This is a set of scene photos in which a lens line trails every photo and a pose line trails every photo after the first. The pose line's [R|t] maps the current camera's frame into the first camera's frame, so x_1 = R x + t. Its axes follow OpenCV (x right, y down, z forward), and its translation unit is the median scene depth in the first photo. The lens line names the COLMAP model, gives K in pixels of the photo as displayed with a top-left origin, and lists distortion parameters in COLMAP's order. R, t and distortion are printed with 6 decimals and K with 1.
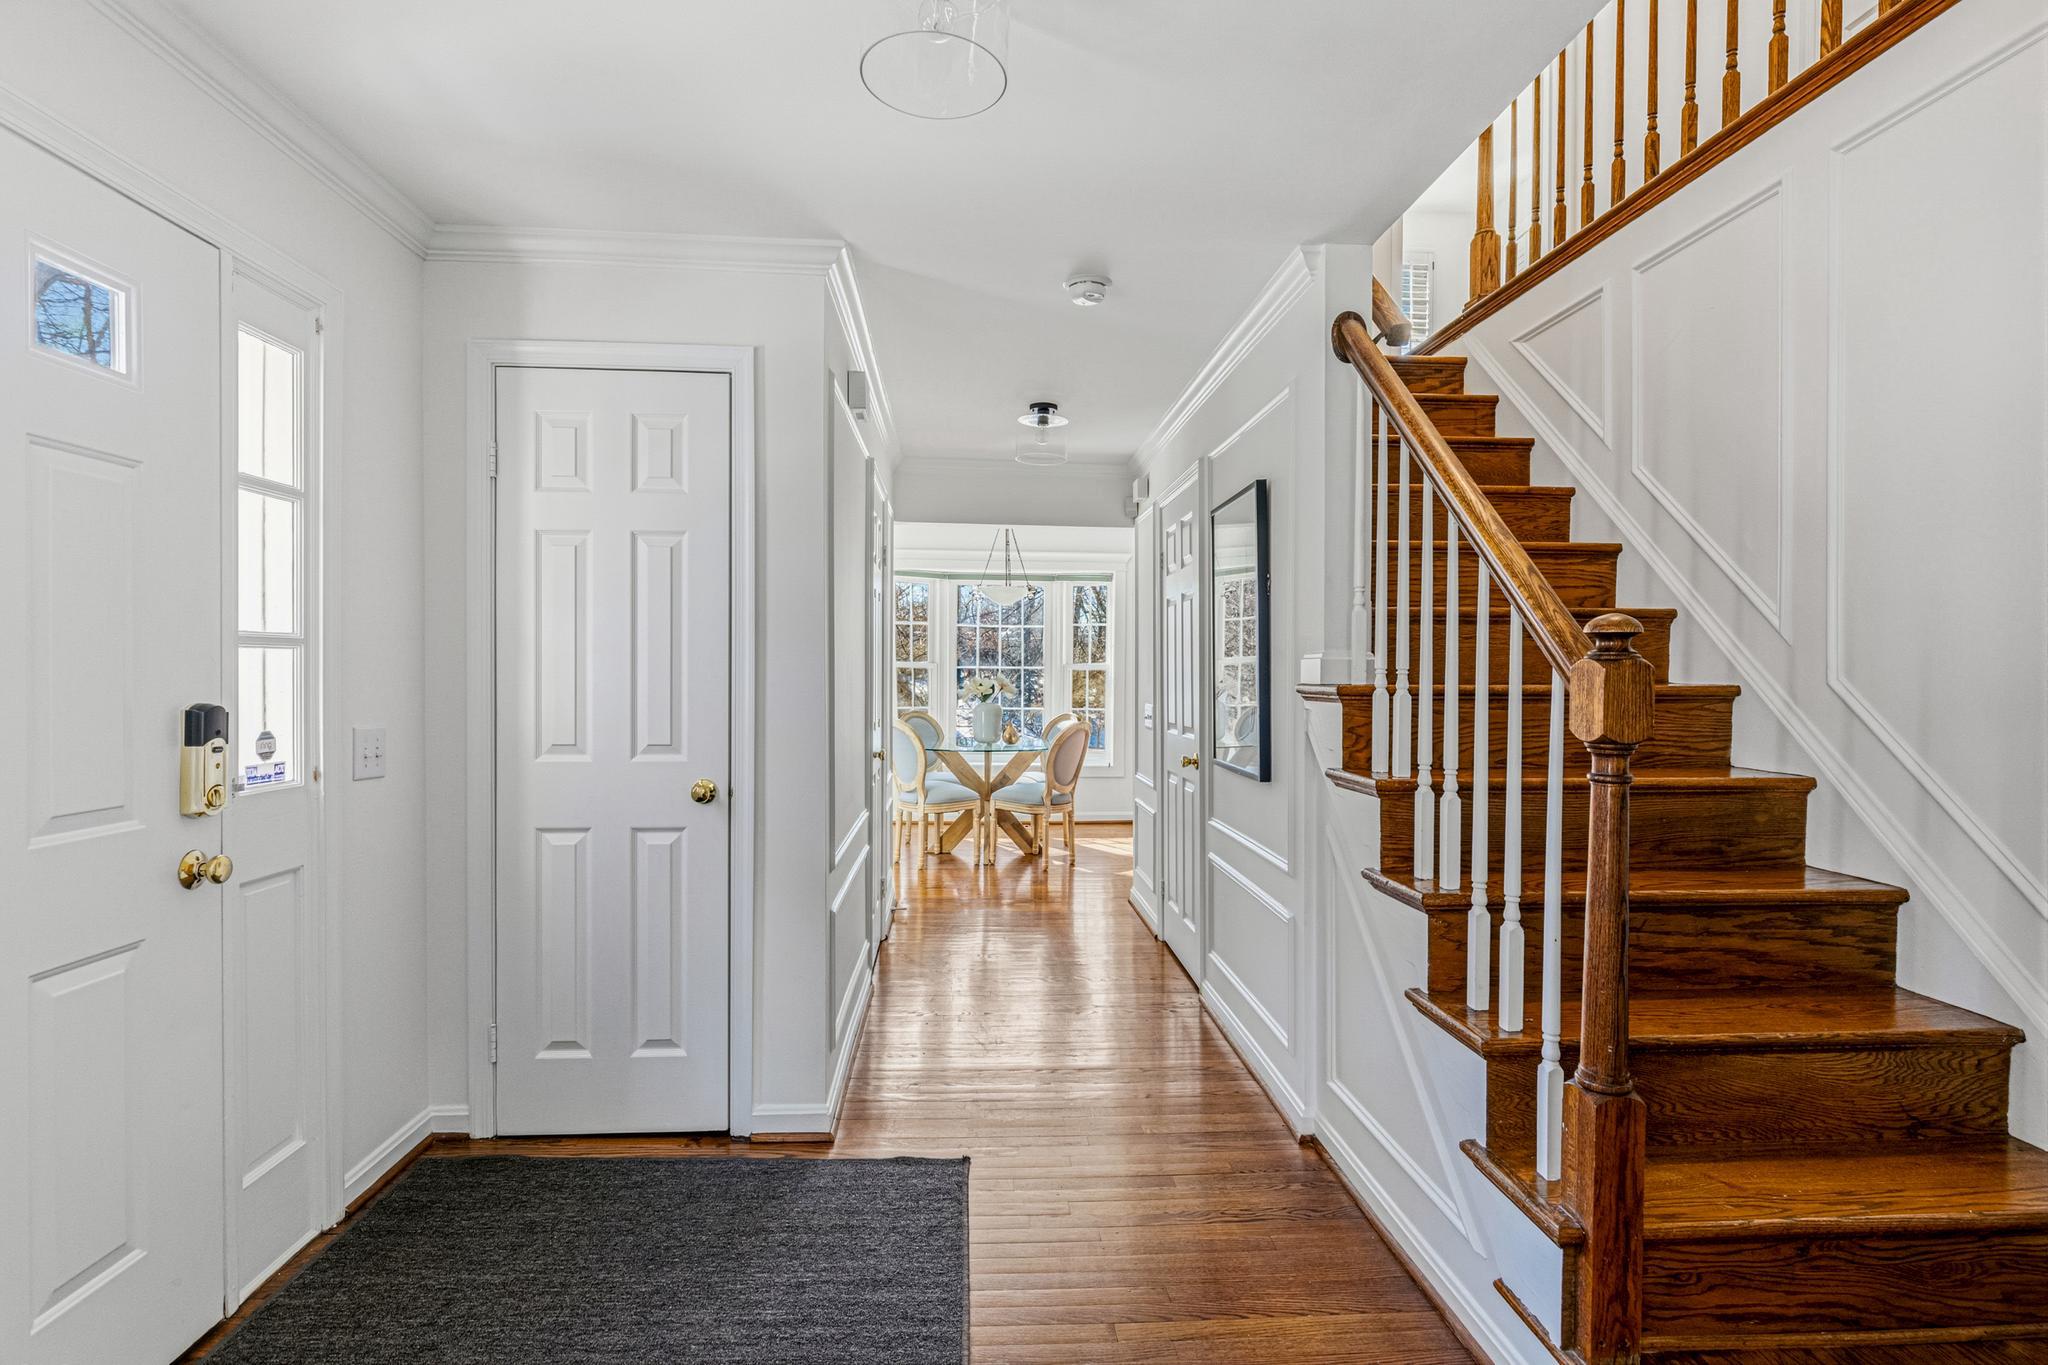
lens RADIAL K [[1018.8, 0, 1019.9], [0, 1018.8, 675.4], [0, 0, 1]] dist [0.000270, 0.000109]
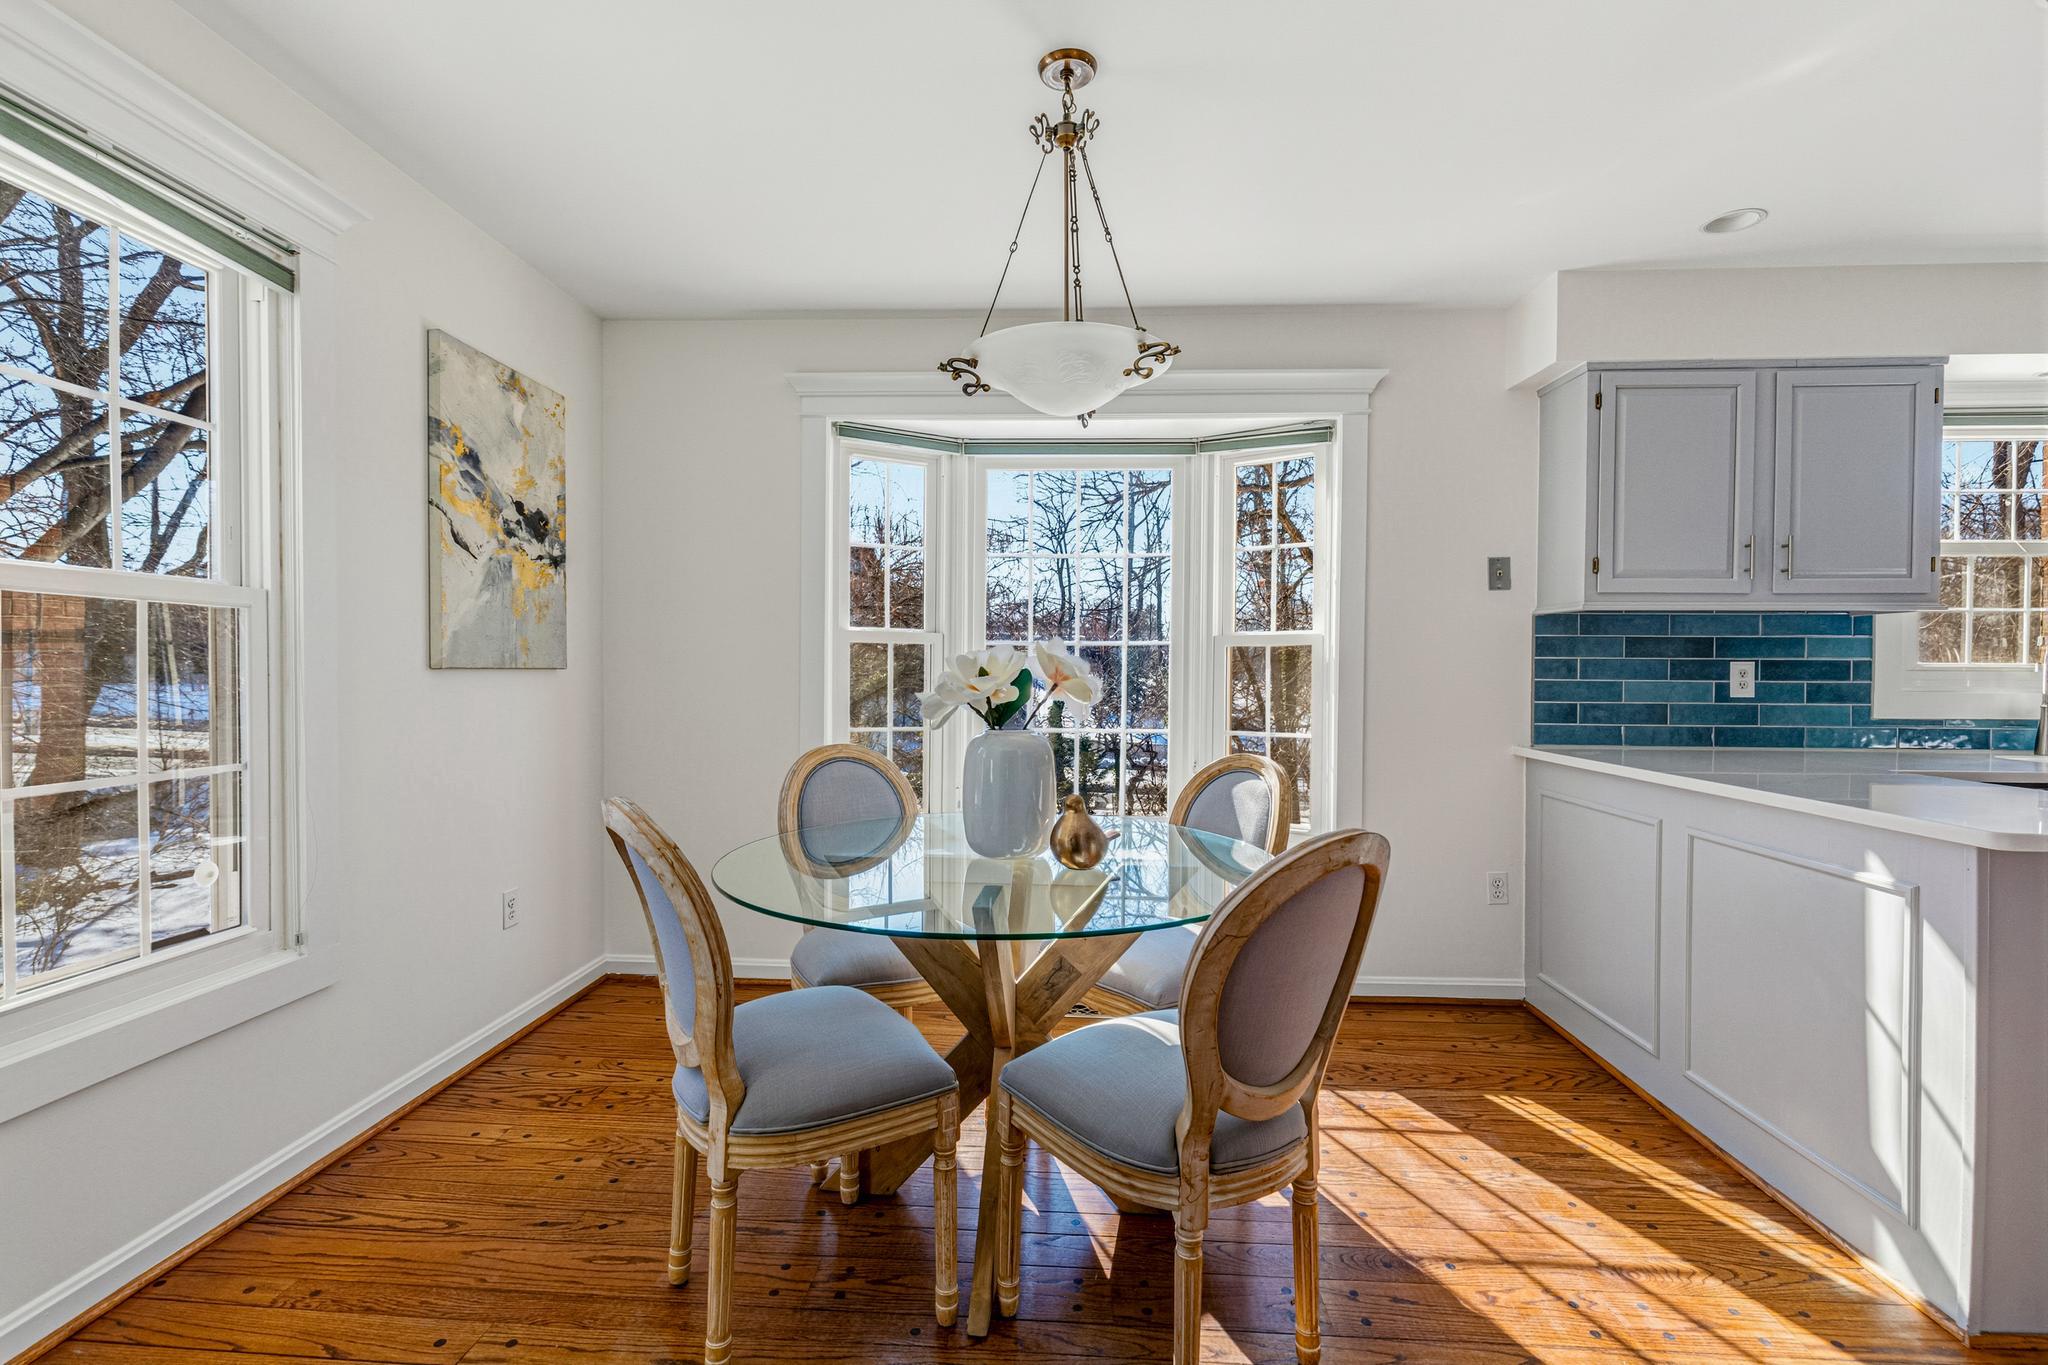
lens RADIAL K [[910.0, 0, 1019.3], [0, 910.0, 674.3], [0, 0, 1]] dist [0.007421, -0.001436]
pose [[0.991411, 0.002553, -0.130757, 0.011406], [-0.003797, 0.999950, -0.009264, 0.013279], [0.130727, 0.009680, 0.991371, 0.688958]]
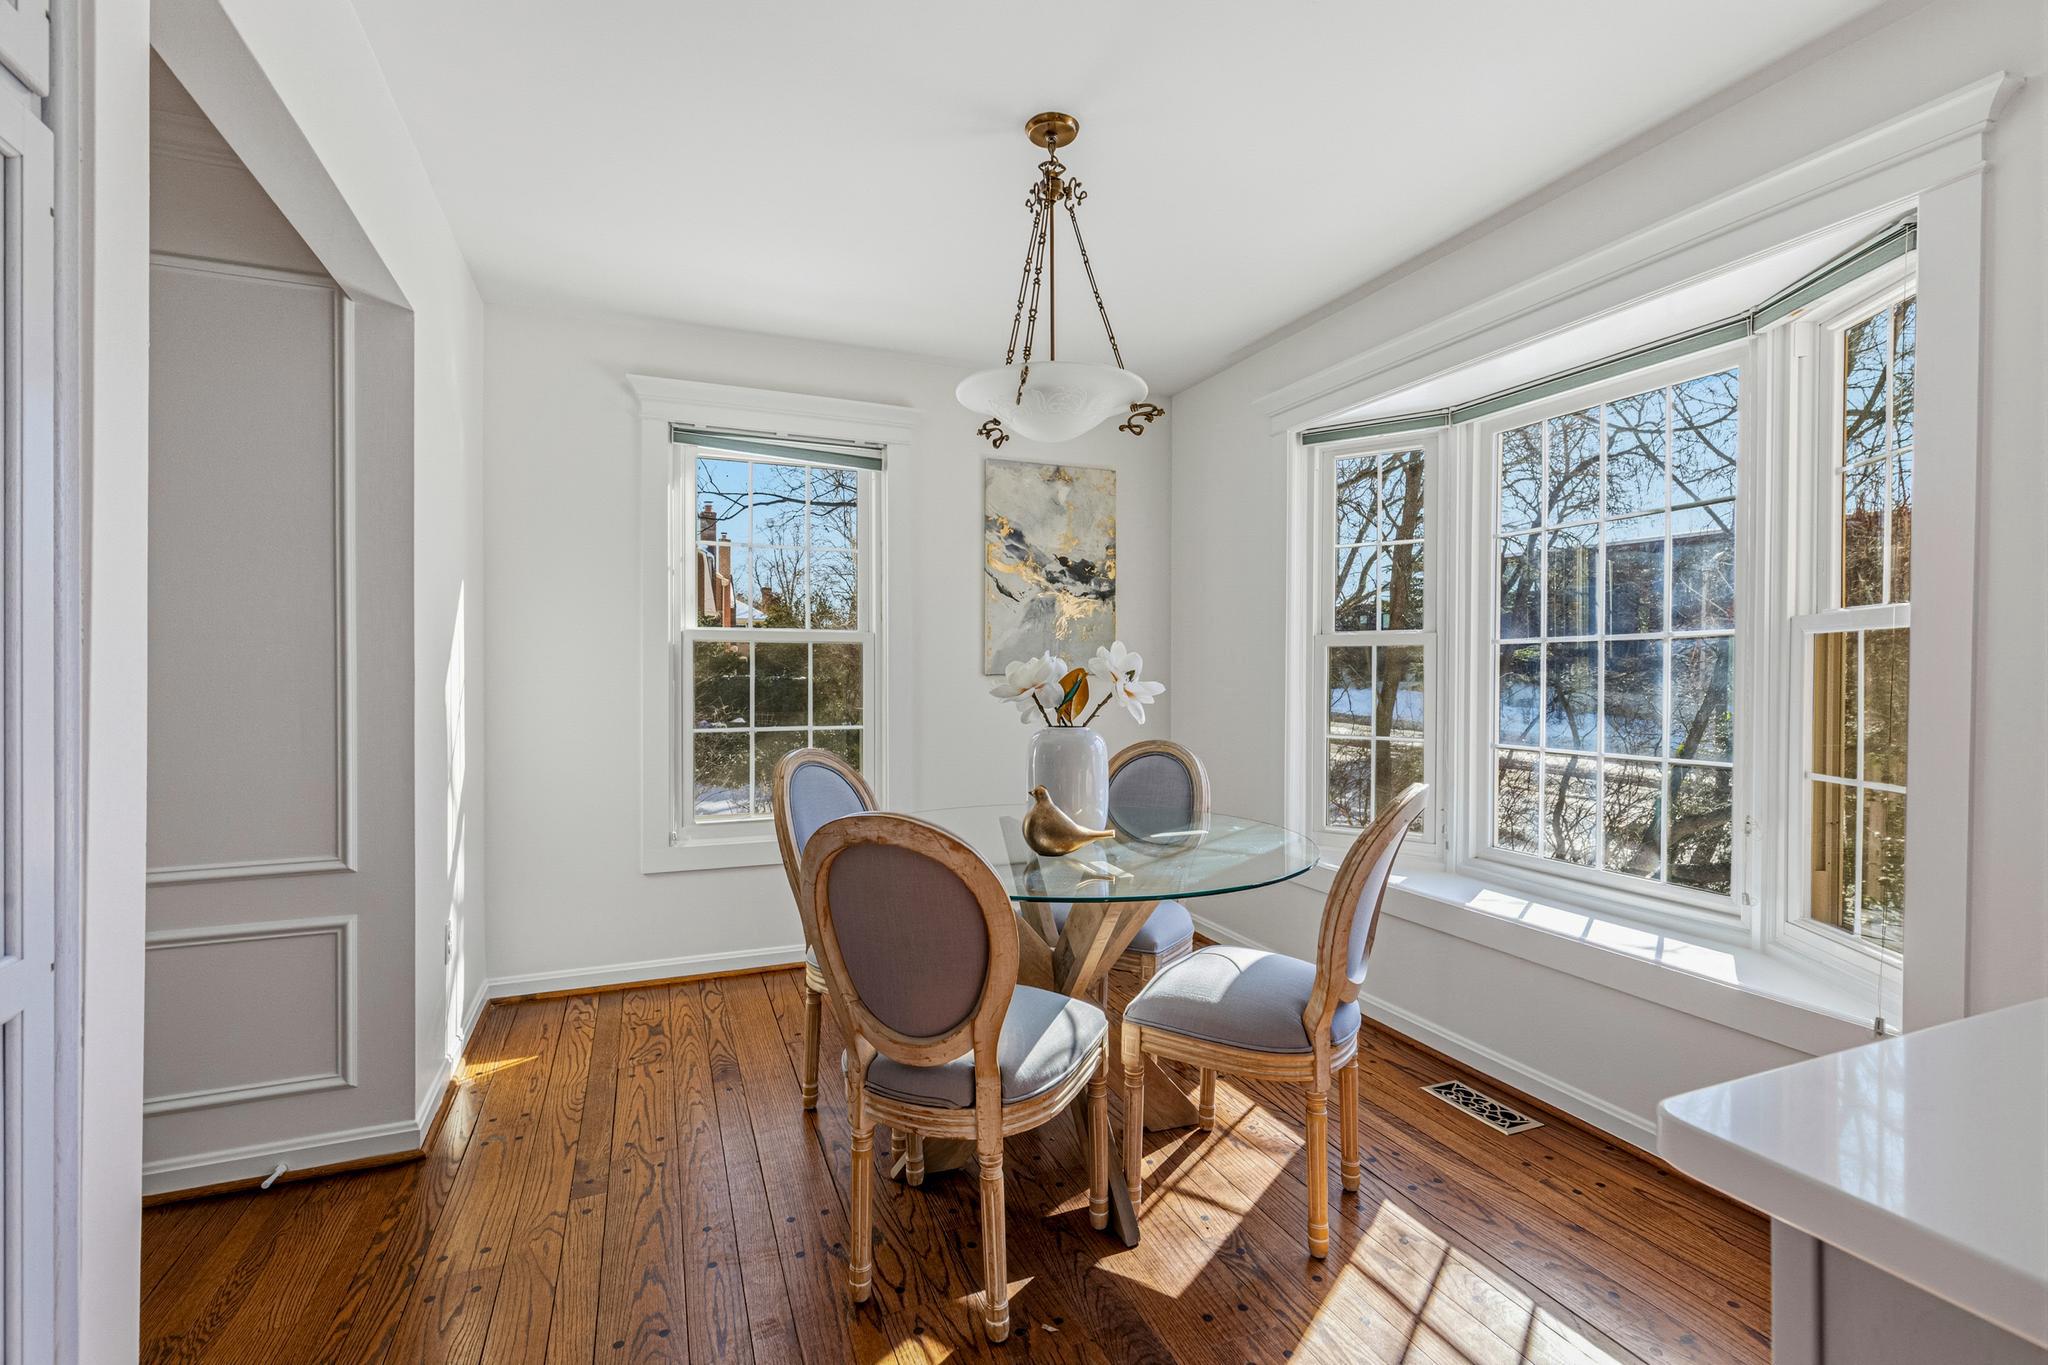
lens RADIAL K [[910.0, 0, 1028.8], [0, 910.0, 682.6], [0, 0, 1]] dist [0.007421, -0.001436]
pose [[0.314406, 0.004370, -0.949278, 0.261867], [-0.011746, 0.999931, 0.000713, 0.012641], [0.949216, 0.010926, 0.314436, 0.851692]]
